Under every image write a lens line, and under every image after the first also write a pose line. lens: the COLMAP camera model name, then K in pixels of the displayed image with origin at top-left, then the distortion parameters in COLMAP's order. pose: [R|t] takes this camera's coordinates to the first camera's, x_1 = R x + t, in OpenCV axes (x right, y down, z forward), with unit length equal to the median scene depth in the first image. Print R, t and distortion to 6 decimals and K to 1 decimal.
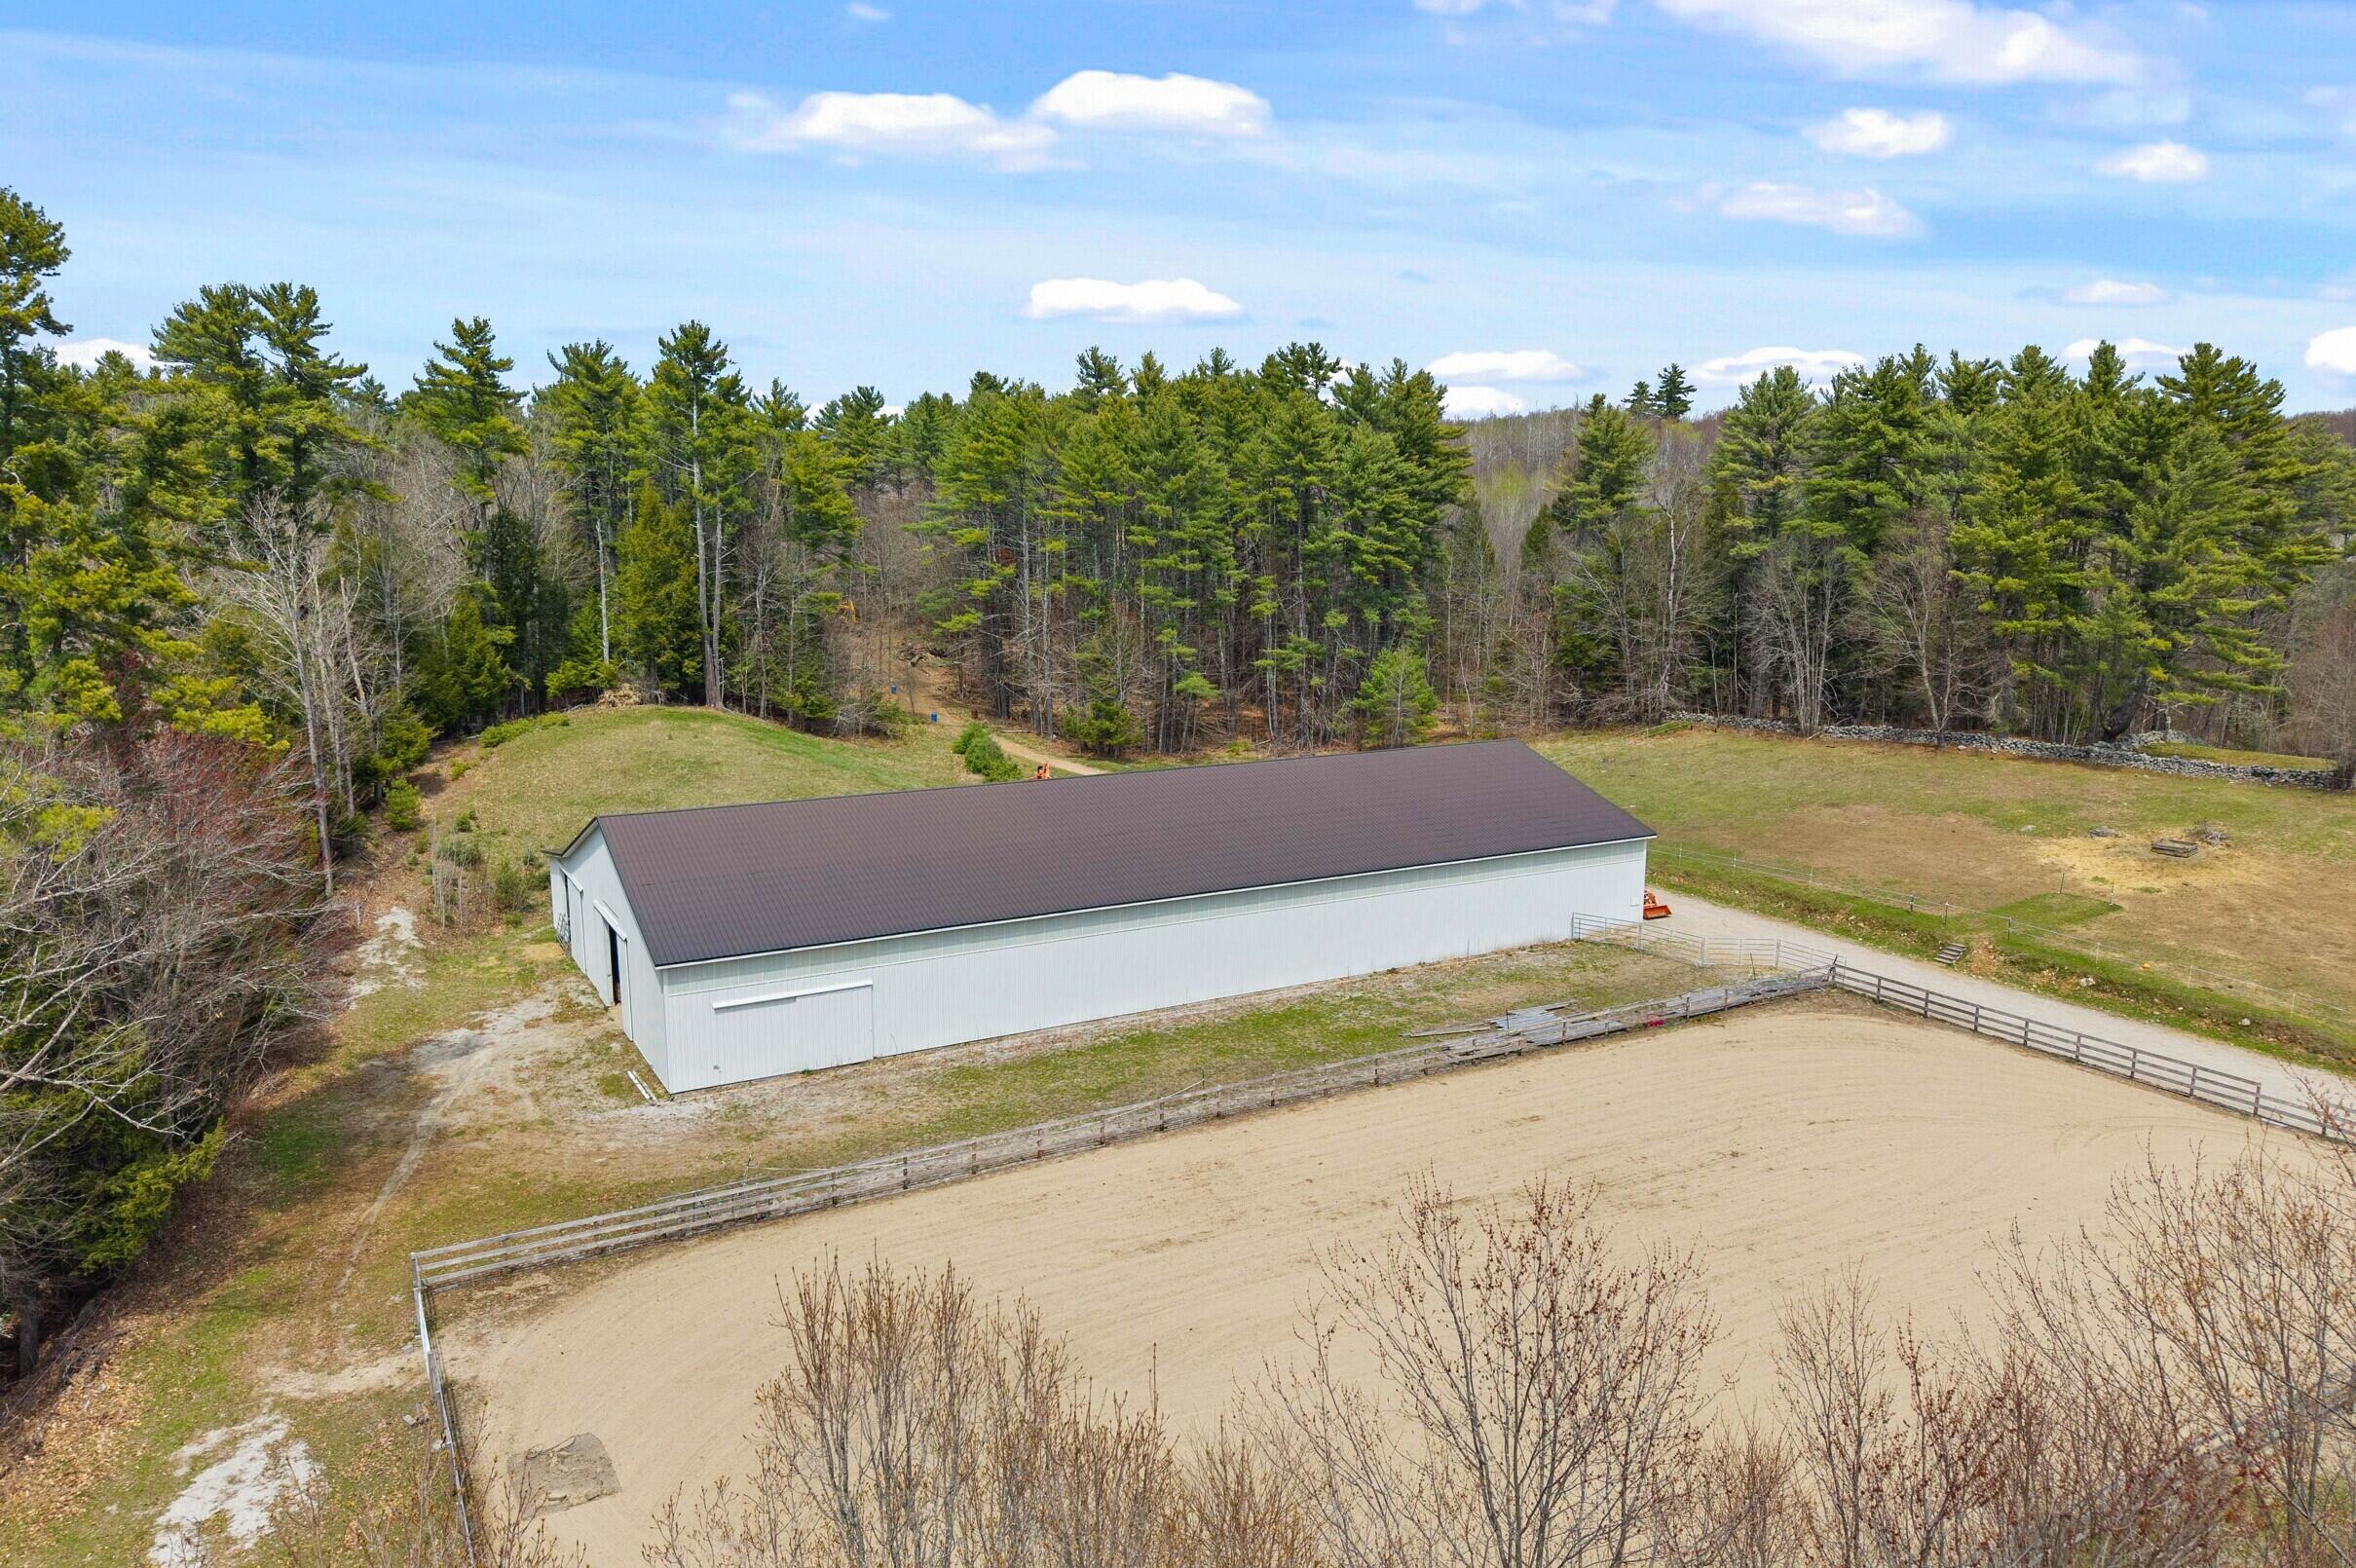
lens RADIAL K [[1649.0, 0, 1178.0], [0, 1649.0, 784.0], [0, 0, 1]] dist [0.002951, 0.000532]
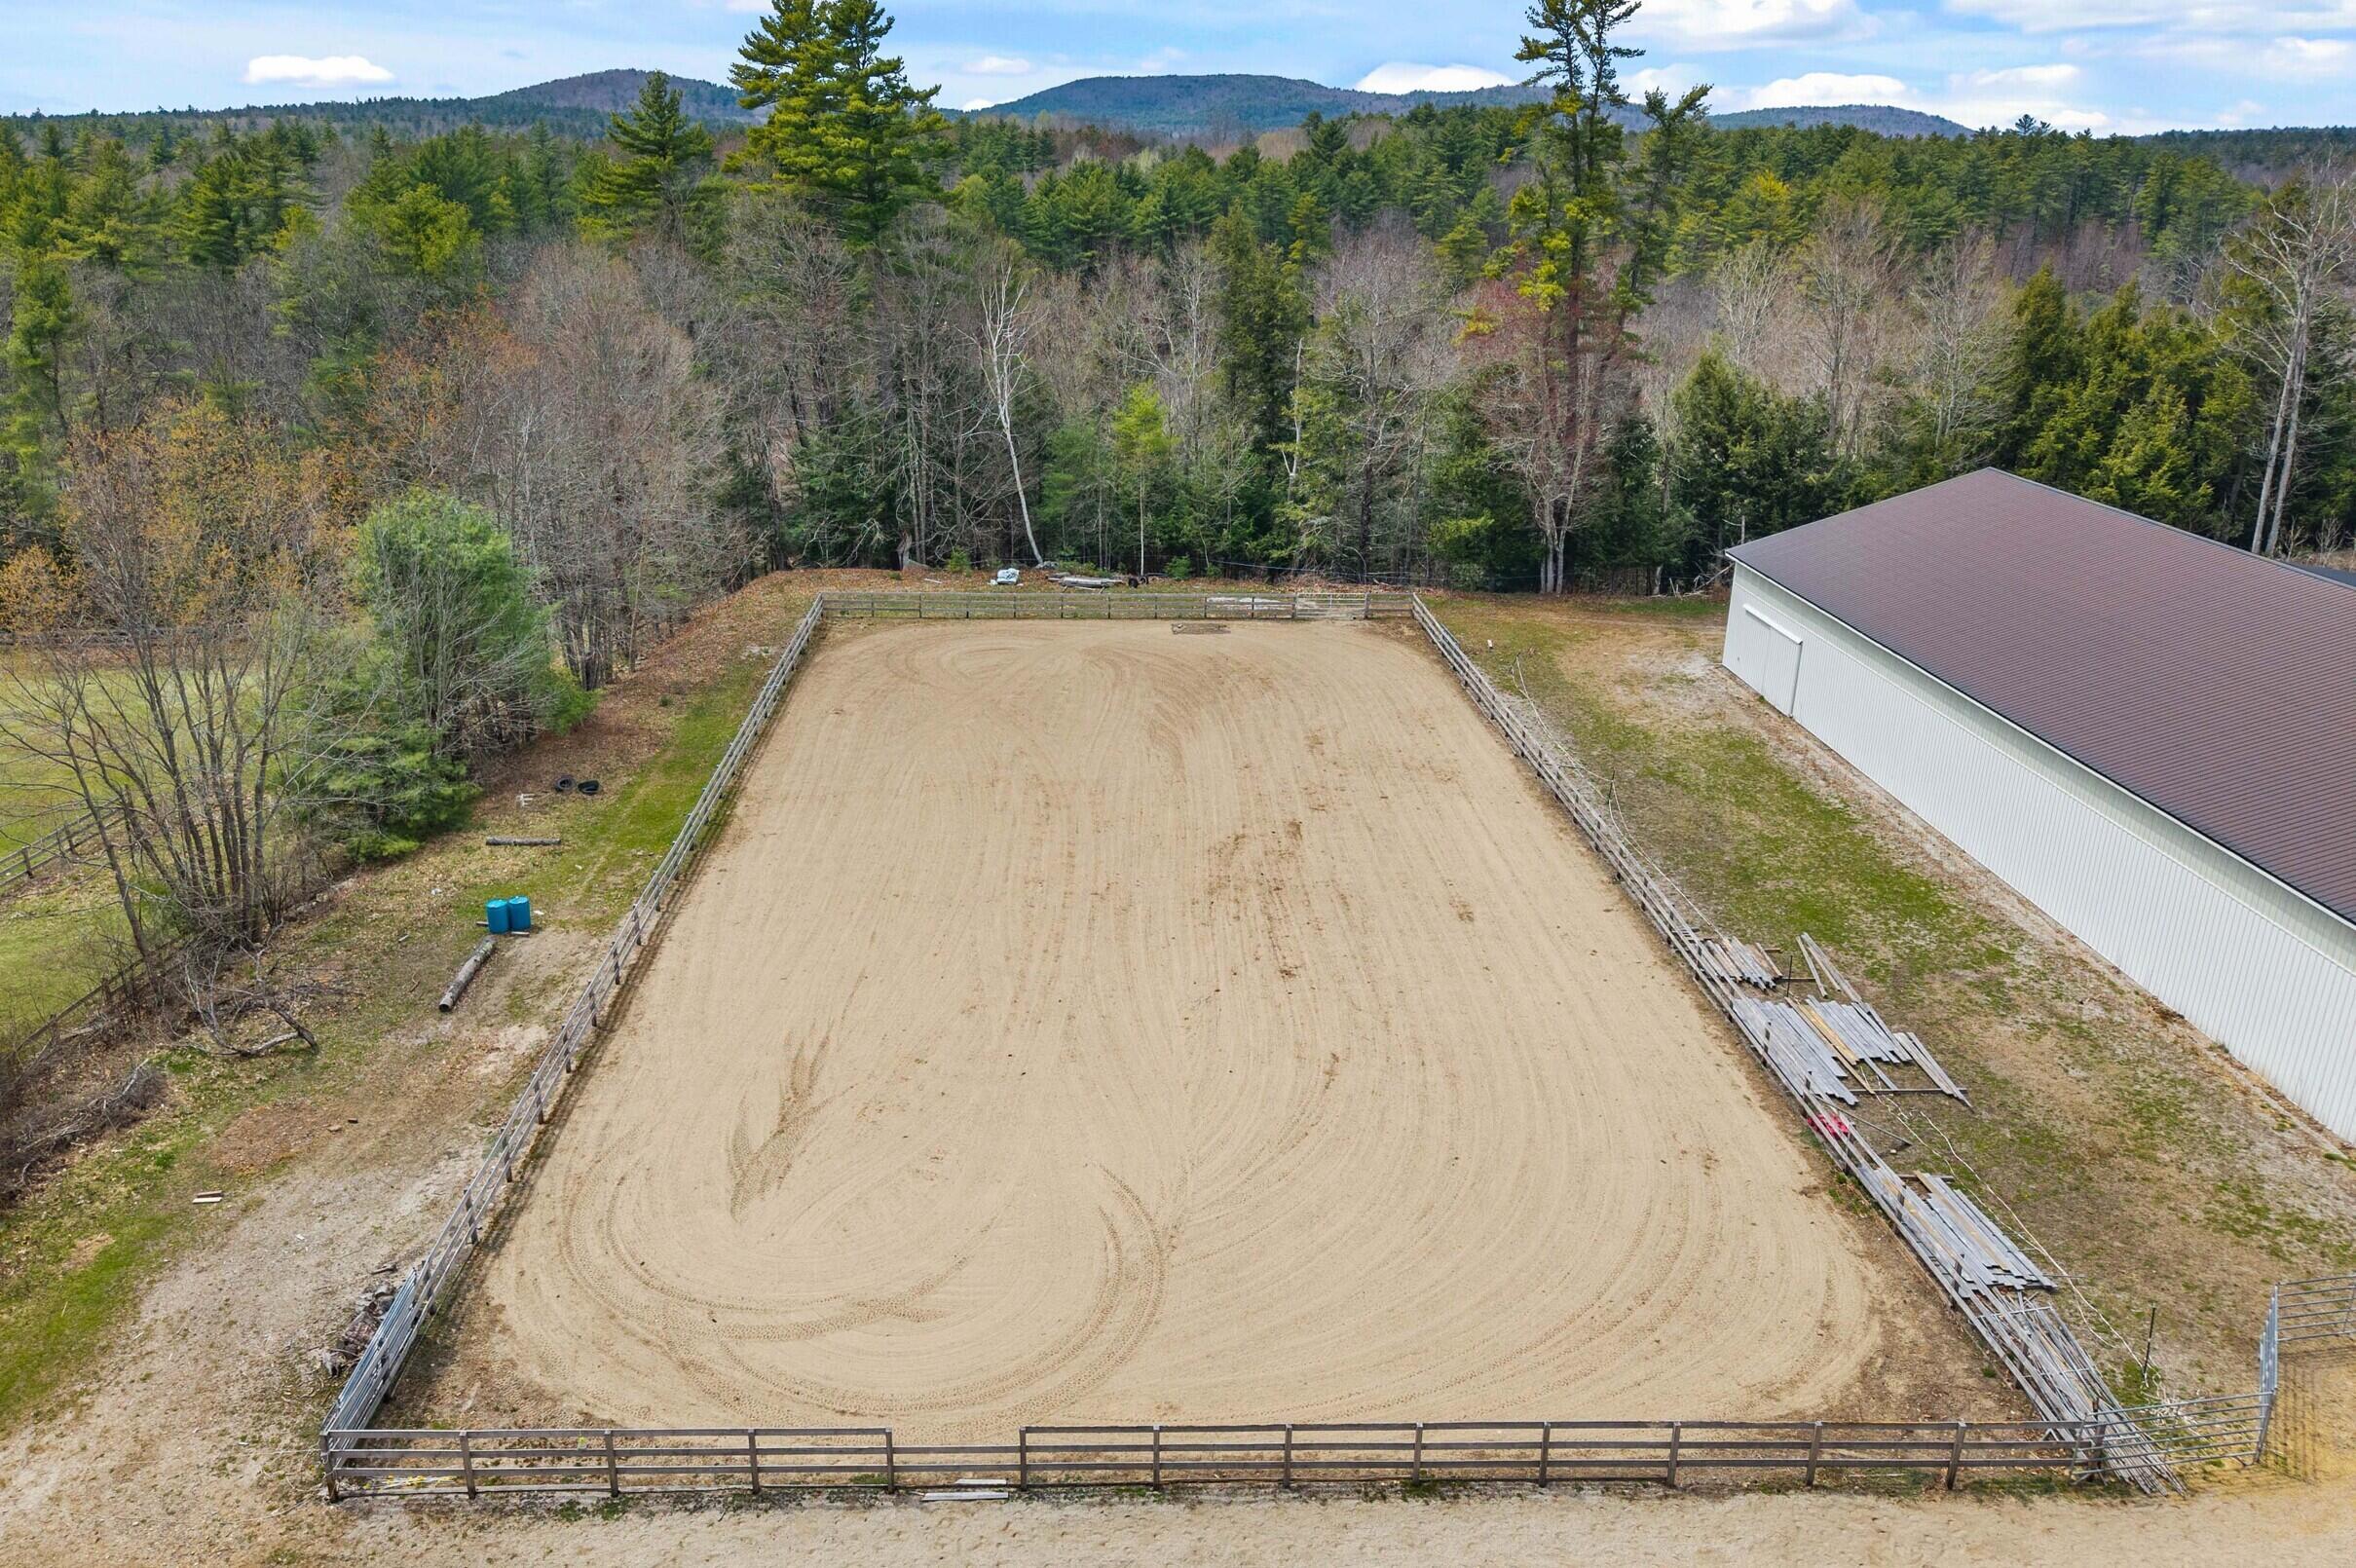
lens RADIAL K [[1649.0, 0, 1178.0], [0, 1649.0, 784.0], [0, 0, 1]] dist [0.002951, 0.000532]
pose [[-0.442987, 0.316839, -0.838675, 0.879253], [-0.150860, 0.895787, 0.418099, -0.176673], [0.883744, 0.311736, -0.349024, 1.023505]]
